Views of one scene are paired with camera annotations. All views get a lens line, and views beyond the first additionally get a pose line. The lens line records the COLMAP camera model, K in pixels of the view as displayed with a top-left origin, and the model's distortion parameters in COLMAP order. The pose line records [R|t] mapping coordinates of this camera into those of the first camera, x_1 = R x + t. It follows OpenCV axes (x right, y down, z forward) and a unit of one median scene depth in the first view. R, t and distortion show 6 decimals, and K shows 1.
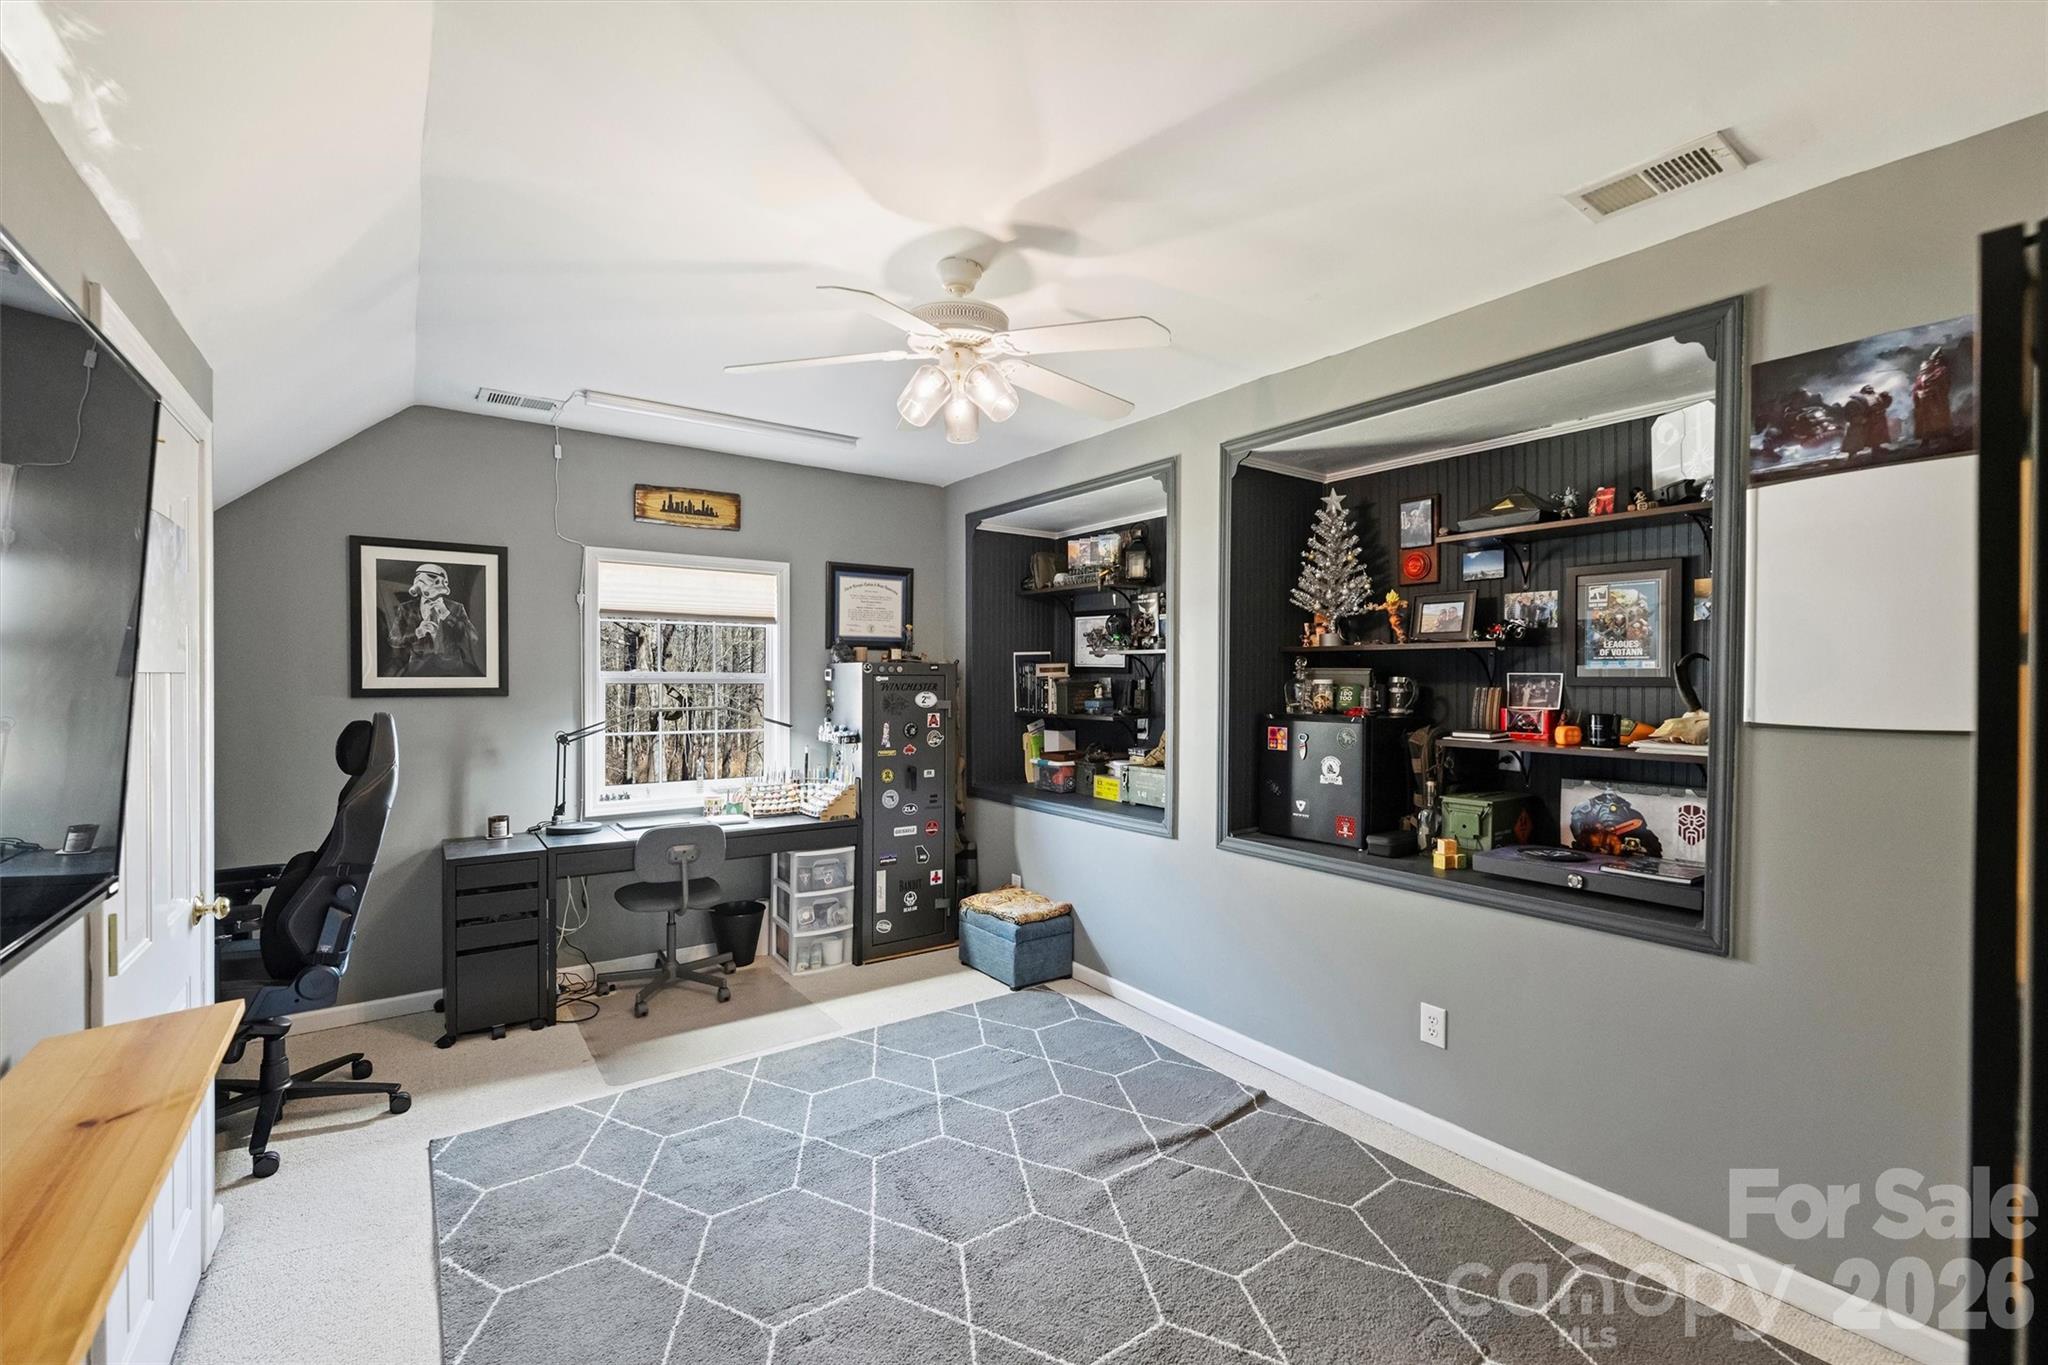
lens RADIAL K [[854.2, 0, 1001.3], [0, 854.2, 691.3], [0, 0, 1]] dist [-0.000226, -0.000048]
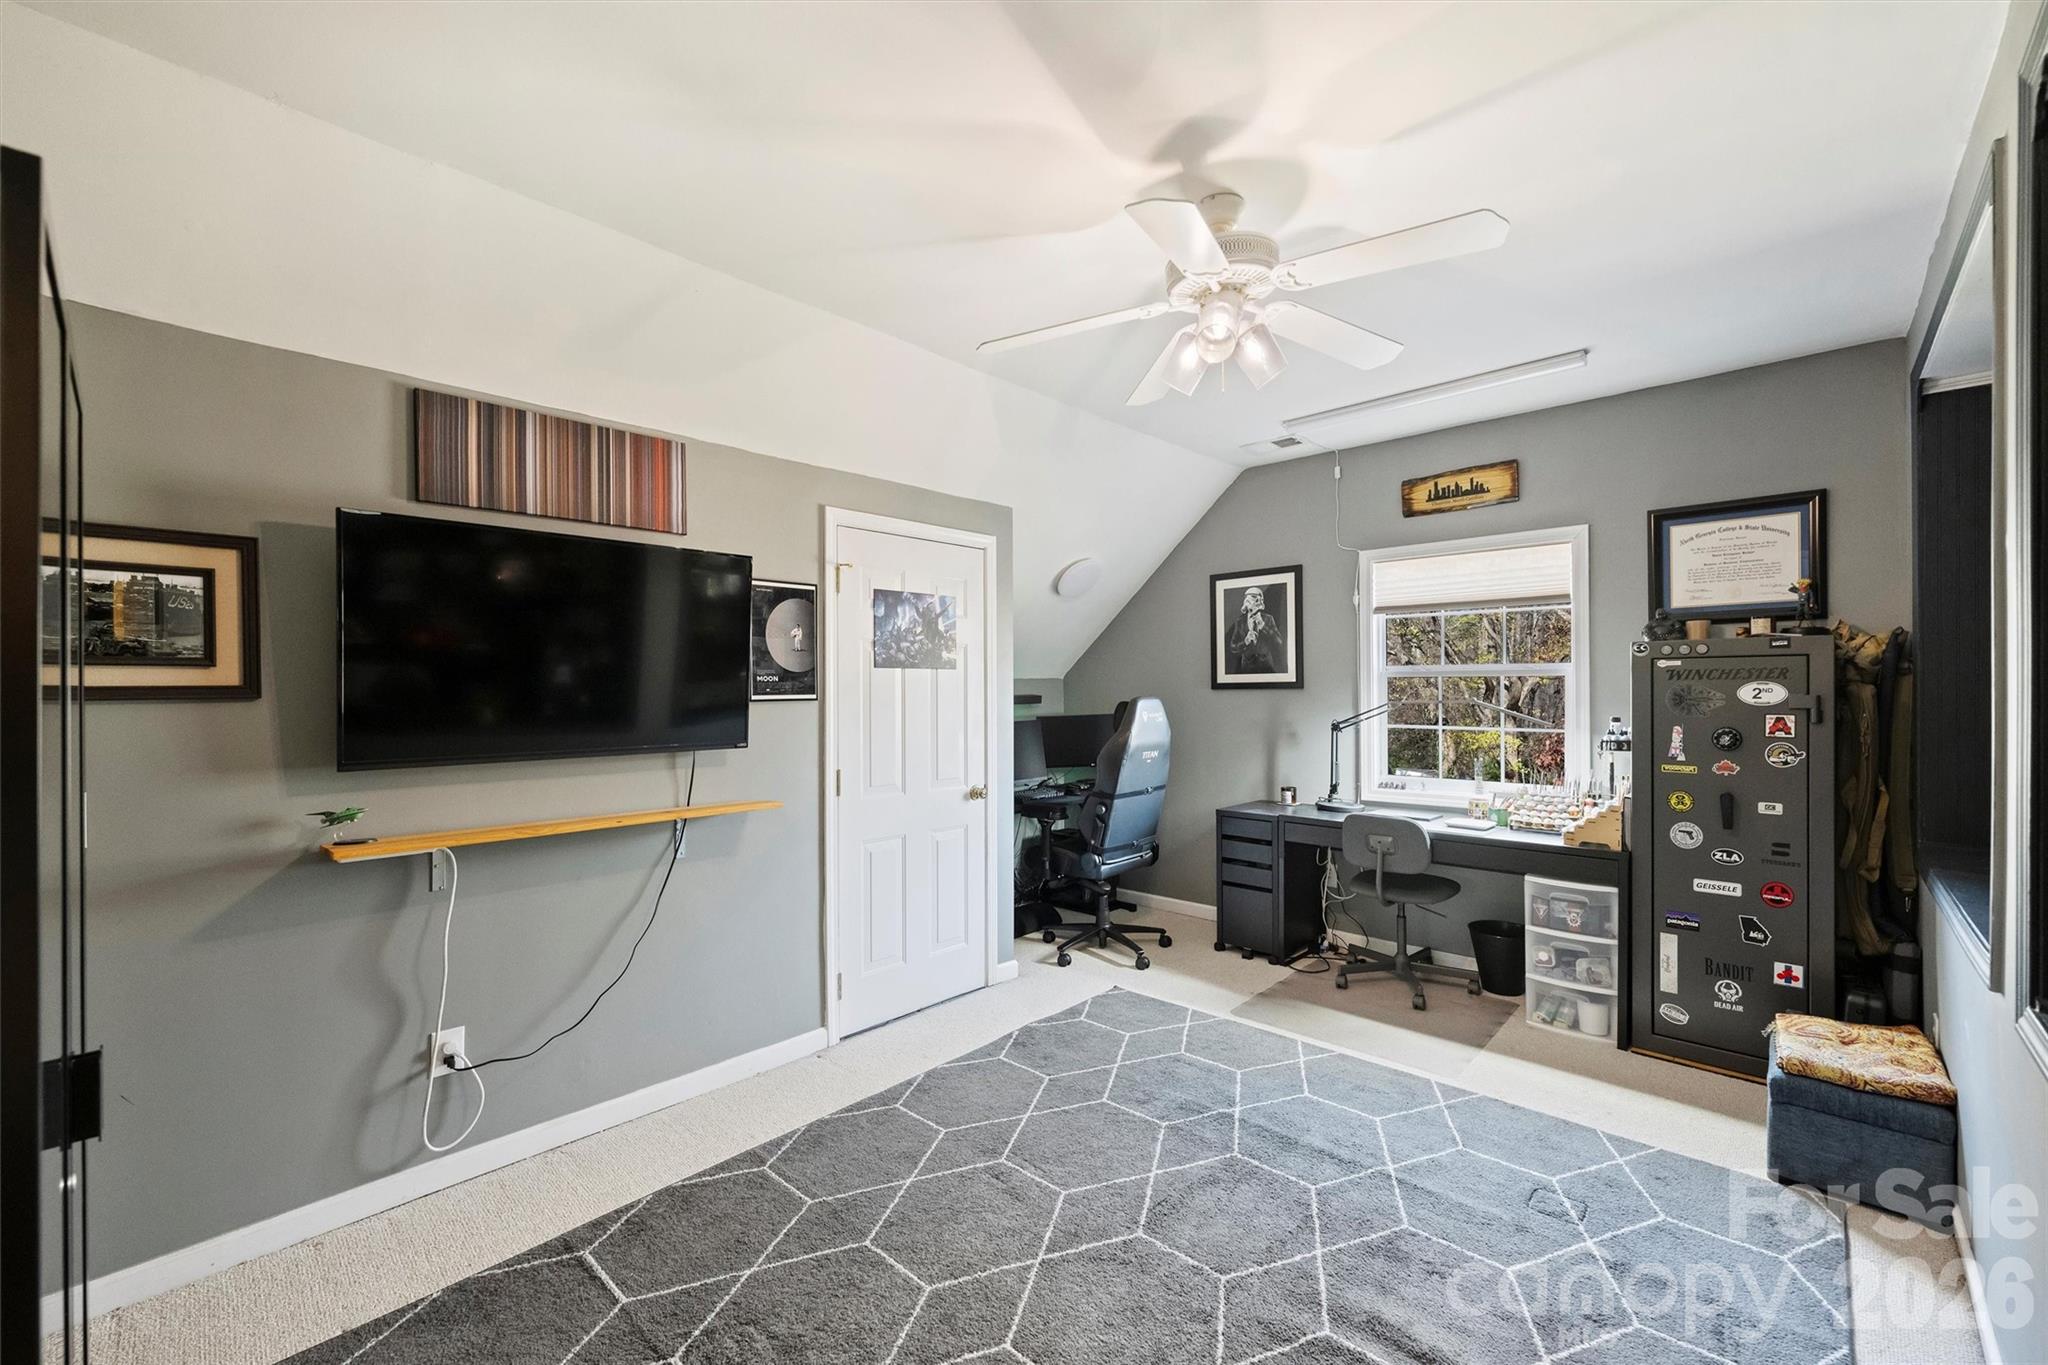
lens RADIAL K [[826.4, 0, 1024.6], [0, 826.4, 698.8], [0, 0, 1]] dist [-0.000644, -0.000120]
pose [[0.210504, 0.005727, -0.977576, 0.436804], [-0.008432, 0.999956, 0.004042, 0.017188], [0.977557, 0.007392, 0.210543, 0.345267]]
